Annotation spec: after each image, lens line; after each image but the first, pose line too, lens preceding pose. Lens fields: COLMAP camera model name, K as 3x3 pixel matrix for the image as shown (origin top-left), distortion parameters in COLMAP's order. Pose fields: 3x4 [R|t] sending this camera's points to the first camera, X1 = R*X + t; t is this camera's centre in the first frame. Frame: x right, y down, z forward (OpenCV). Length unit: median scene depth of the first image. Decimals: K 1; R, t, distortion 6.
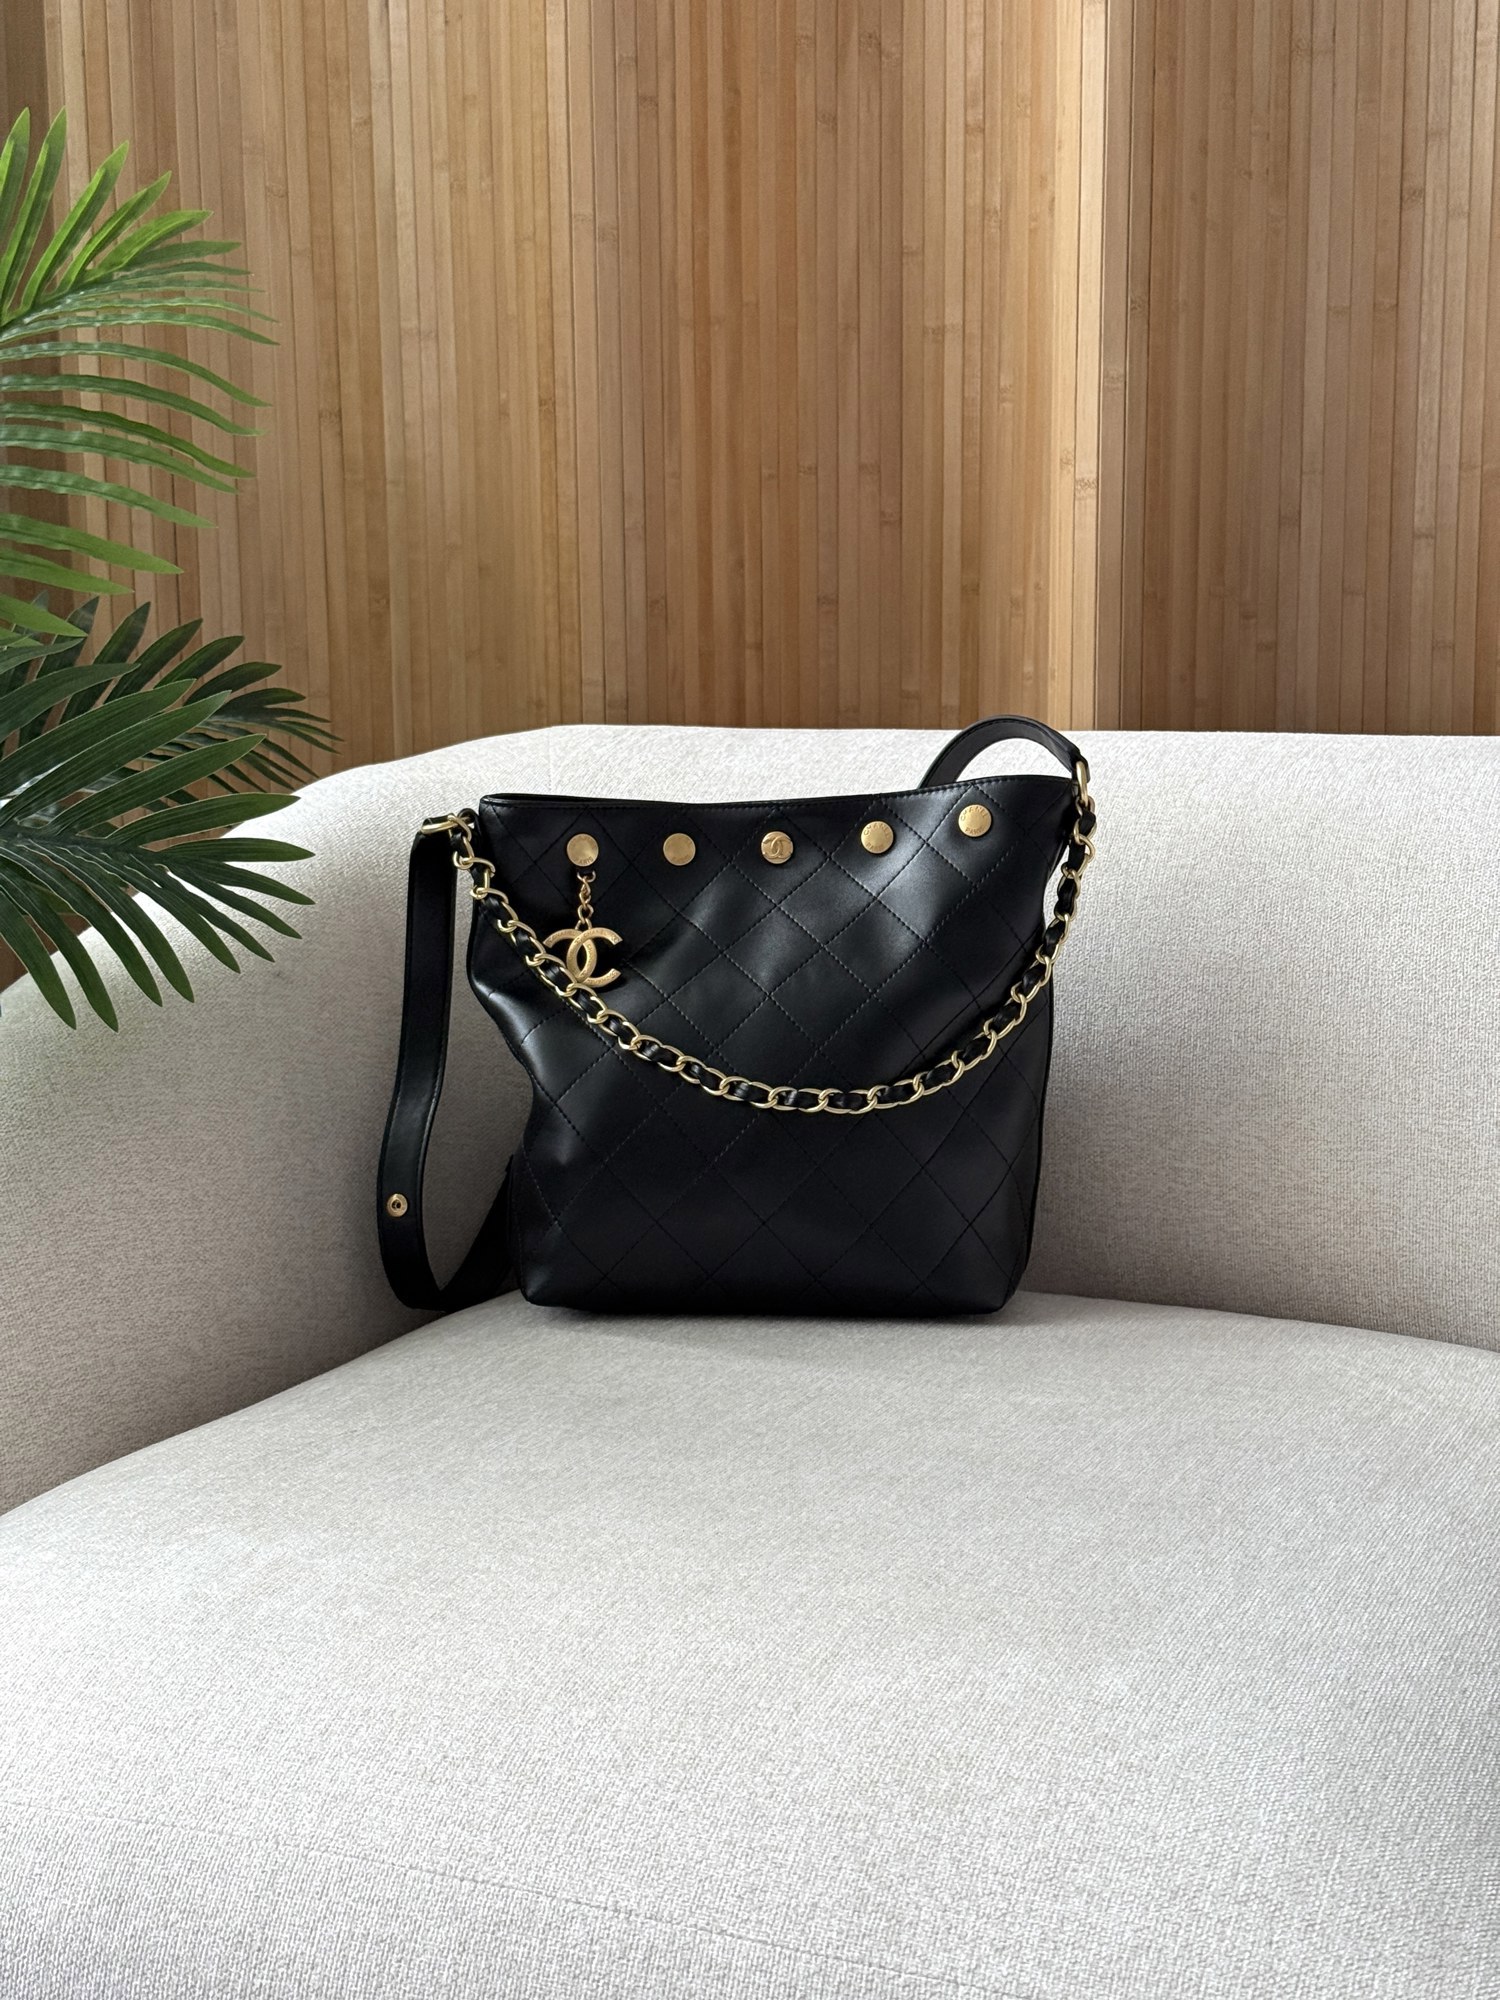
lens RADIAL K [[2821.8, 0, 748.4], [0, 2821.8, 1022.0], [0, 0, 1]] dist [0.117948, 0.000000]
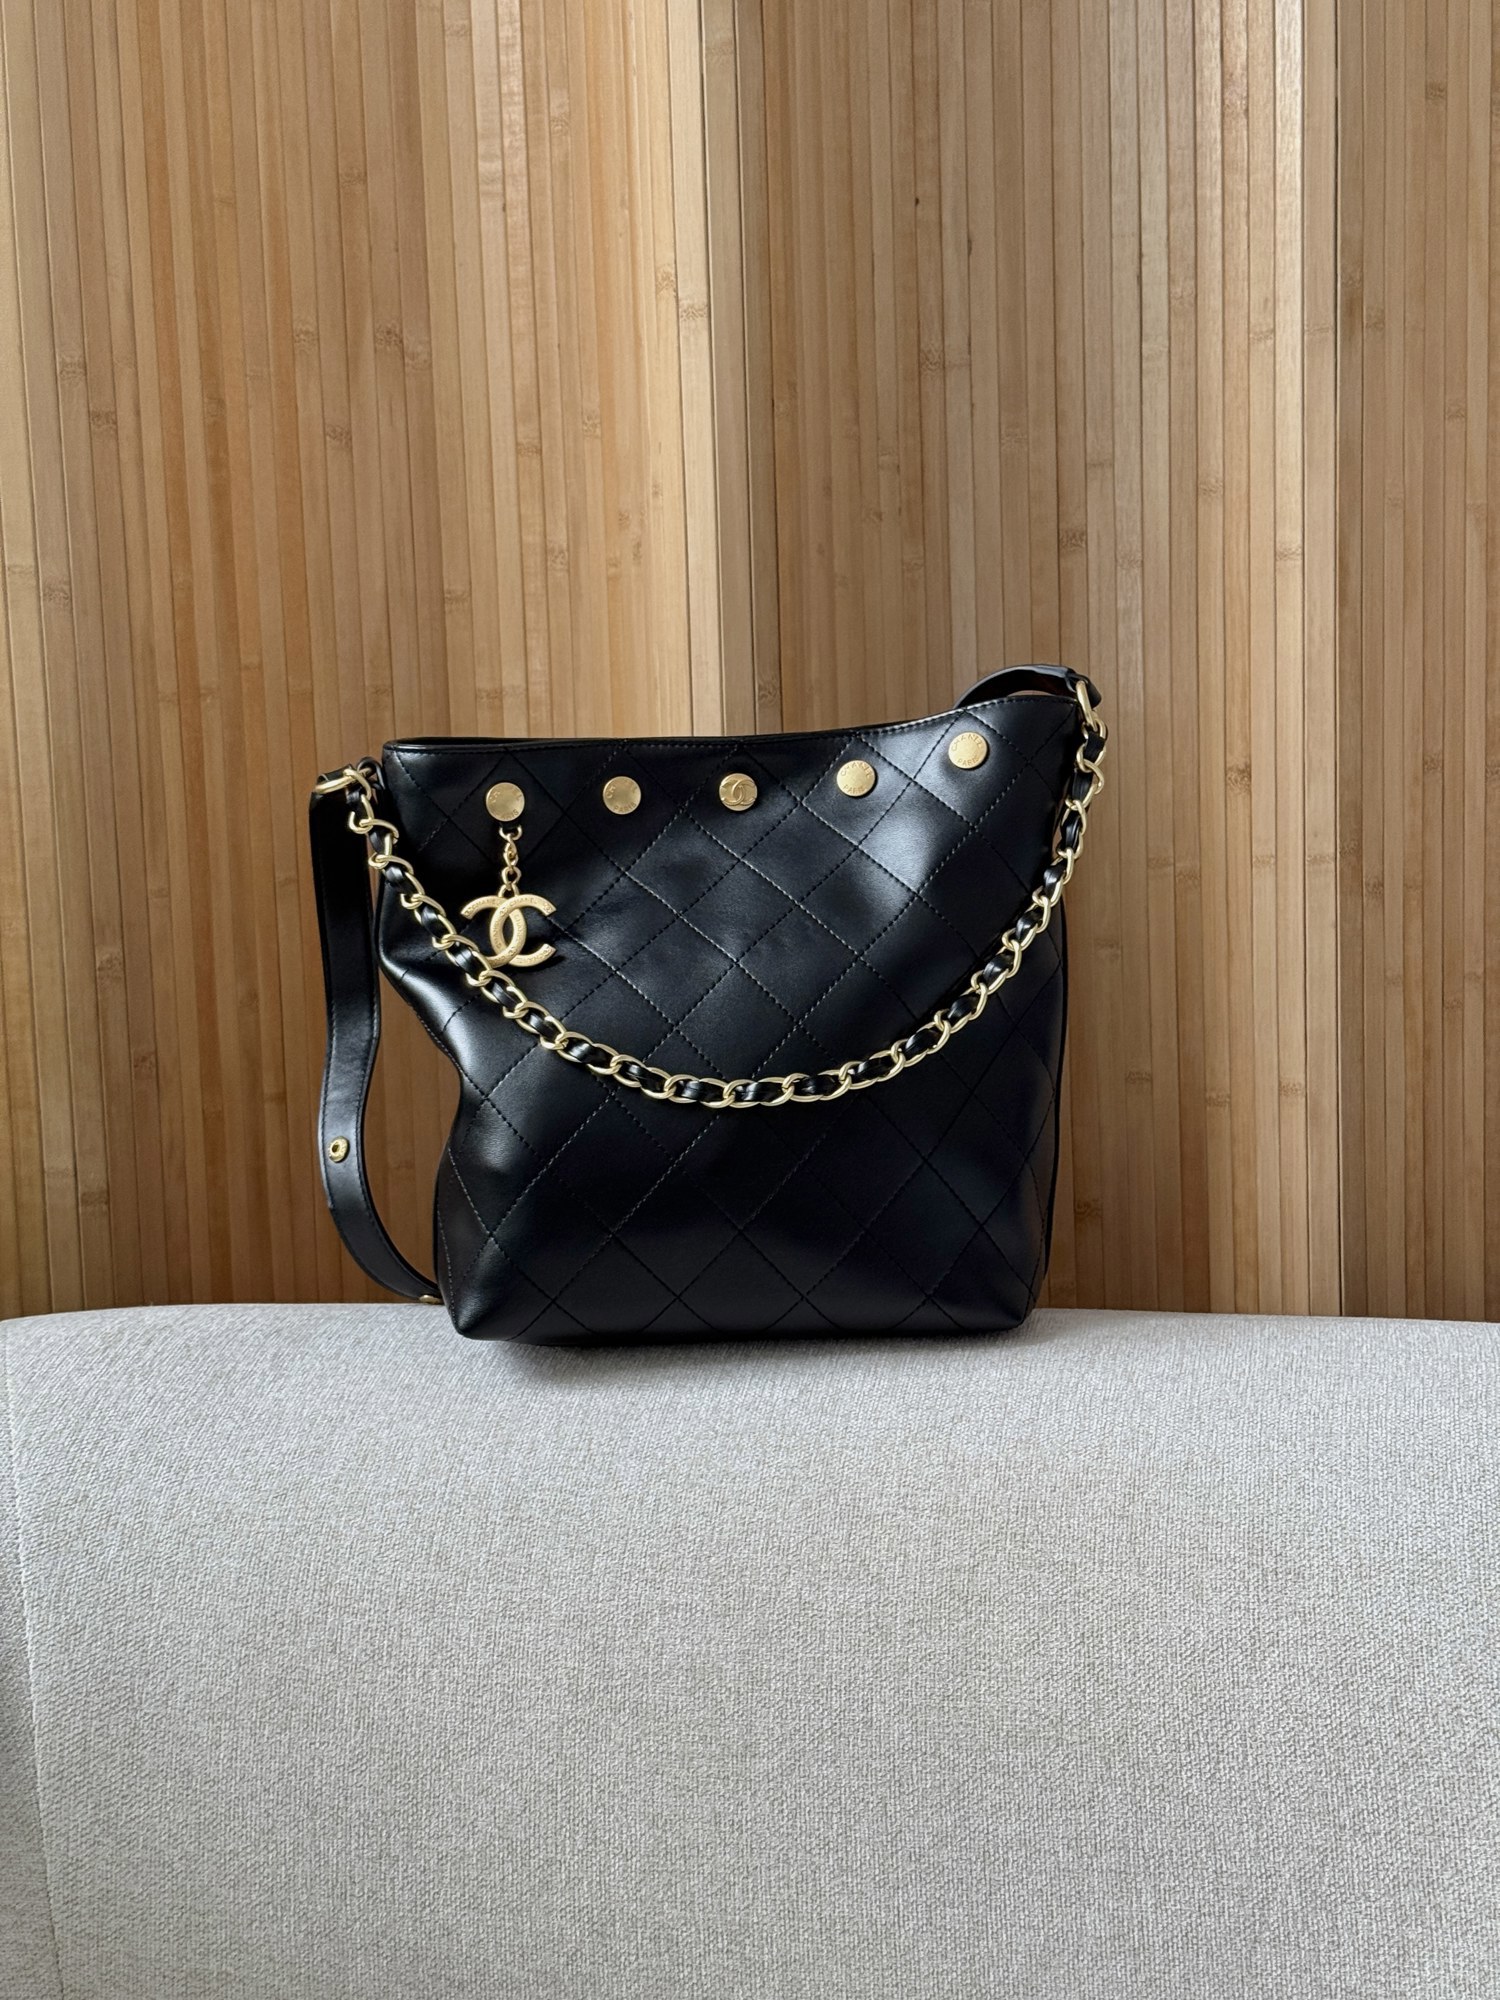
lens RADIAL K [[2821.8, 0, 767.6], [0, 2821.8, 1025.4], [0, 0, 1]] dist [0.117948, 0.000000]
pose [[0.979667, -0.043777, 0.195796, -0.017466], [0.053482, 0.997574, -0.044552, -0.116447], [-0.193371, 0.054118, 0.979632, 0.228115]]
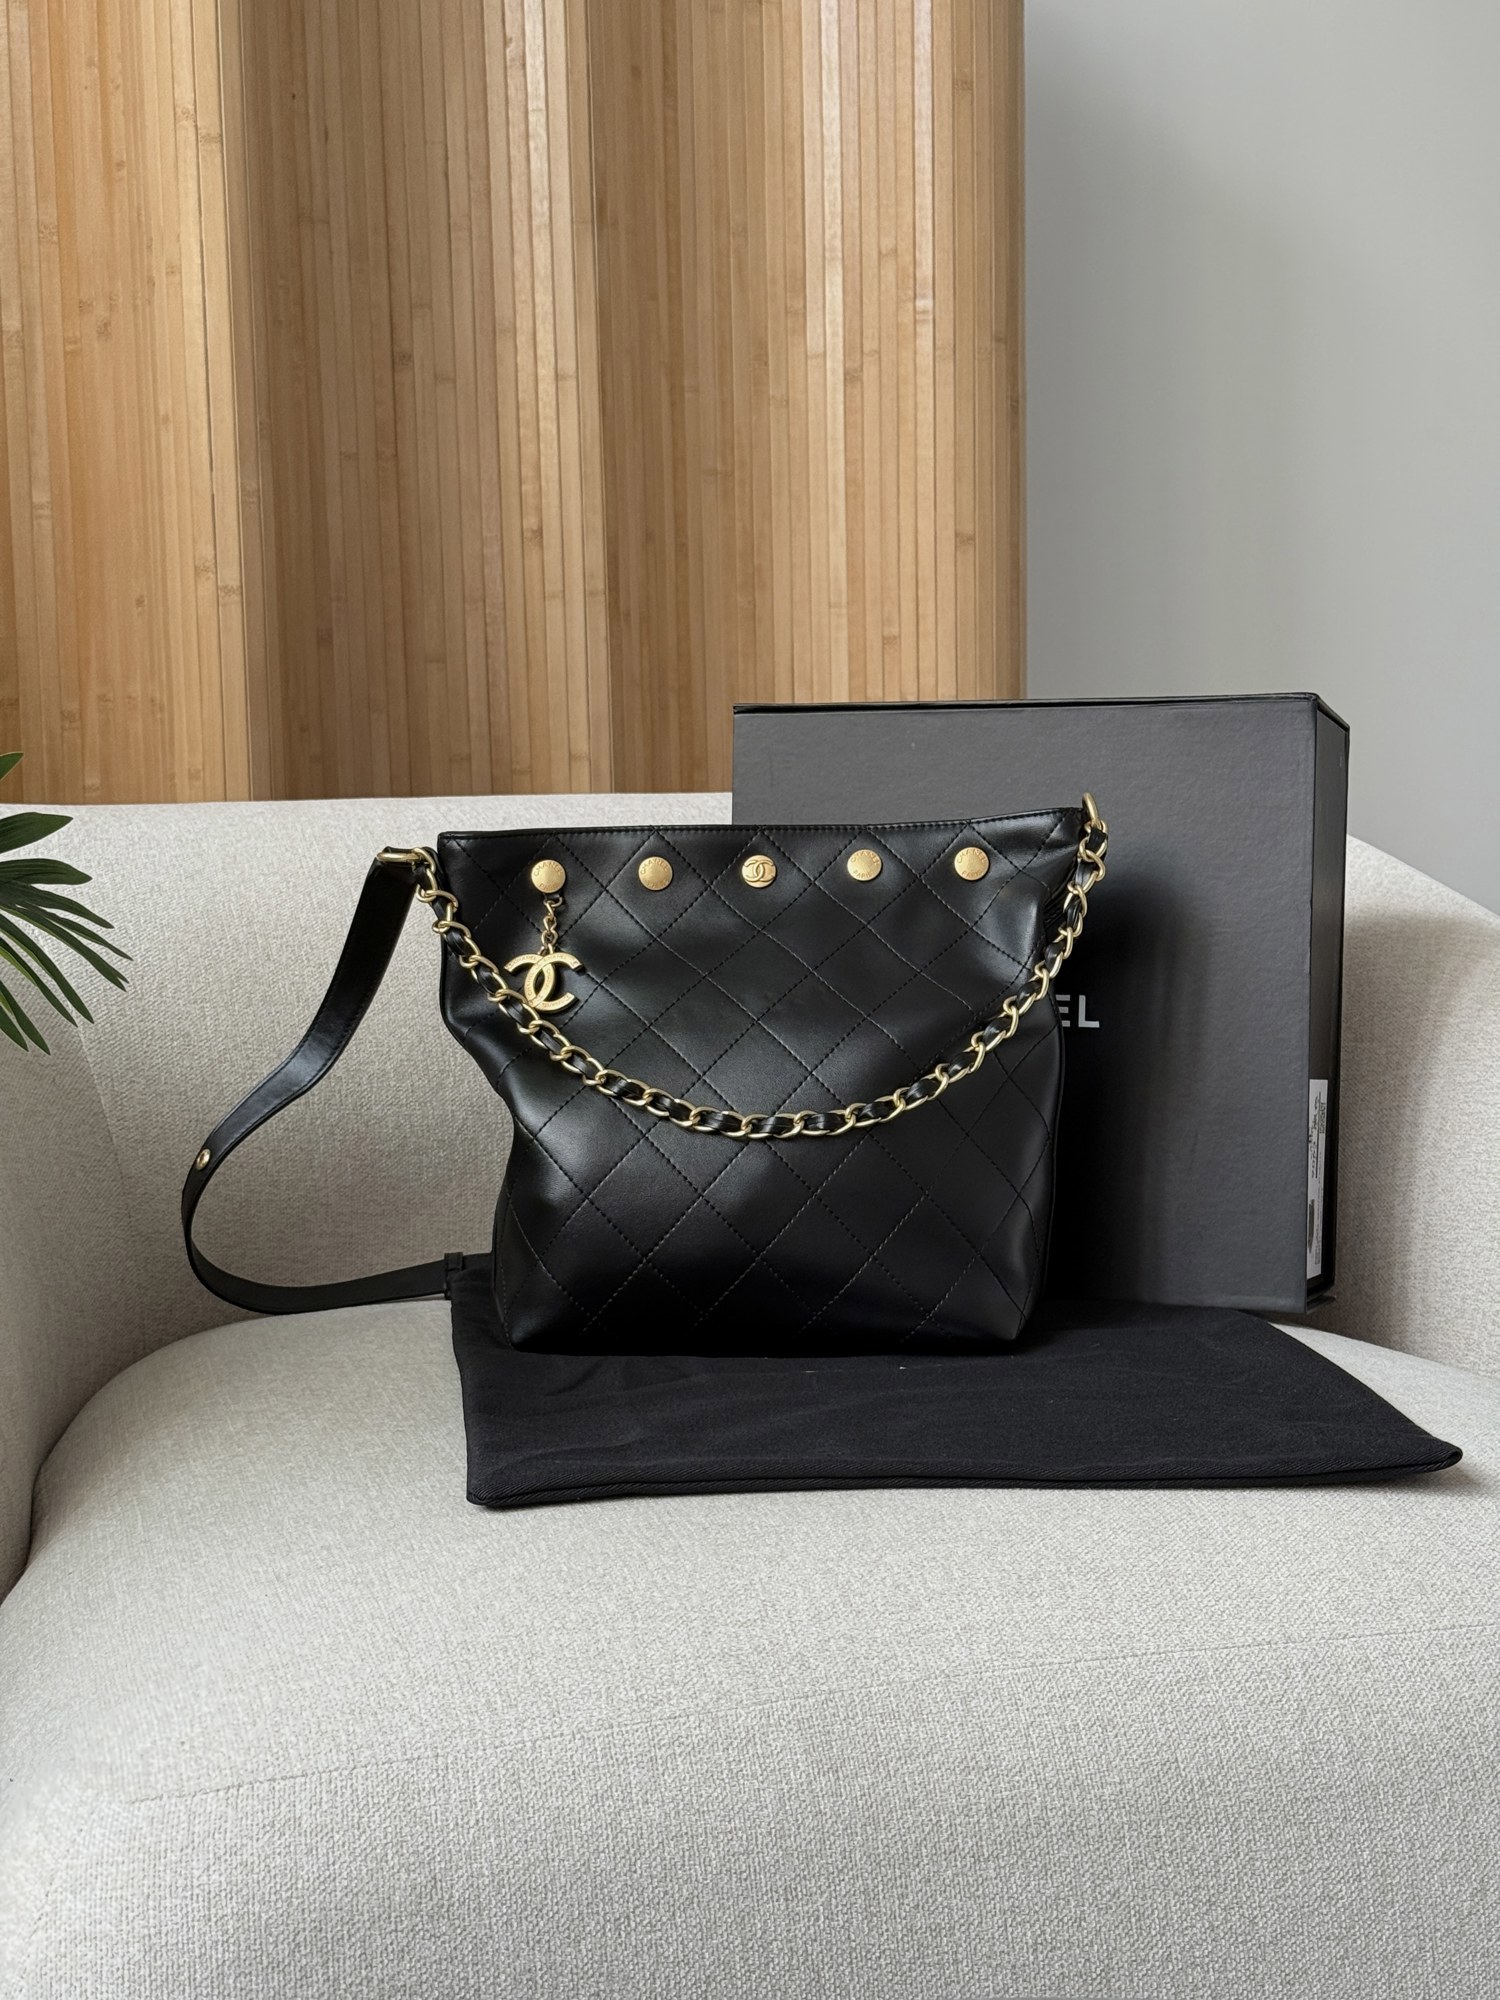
lens RADIAL K [[2821.8, 0, 743.9], [0, 2821.8, 1005.5], [0, 0, 1]] dist [0.117948, 0.000000]
pose [[0.760983, -0.054459, 0.646482, -0.390206], [0.118257, 0.991420, -0.055685, 0.038314], [-0.637903, 0.118827, 0.760894, 0.099283]]
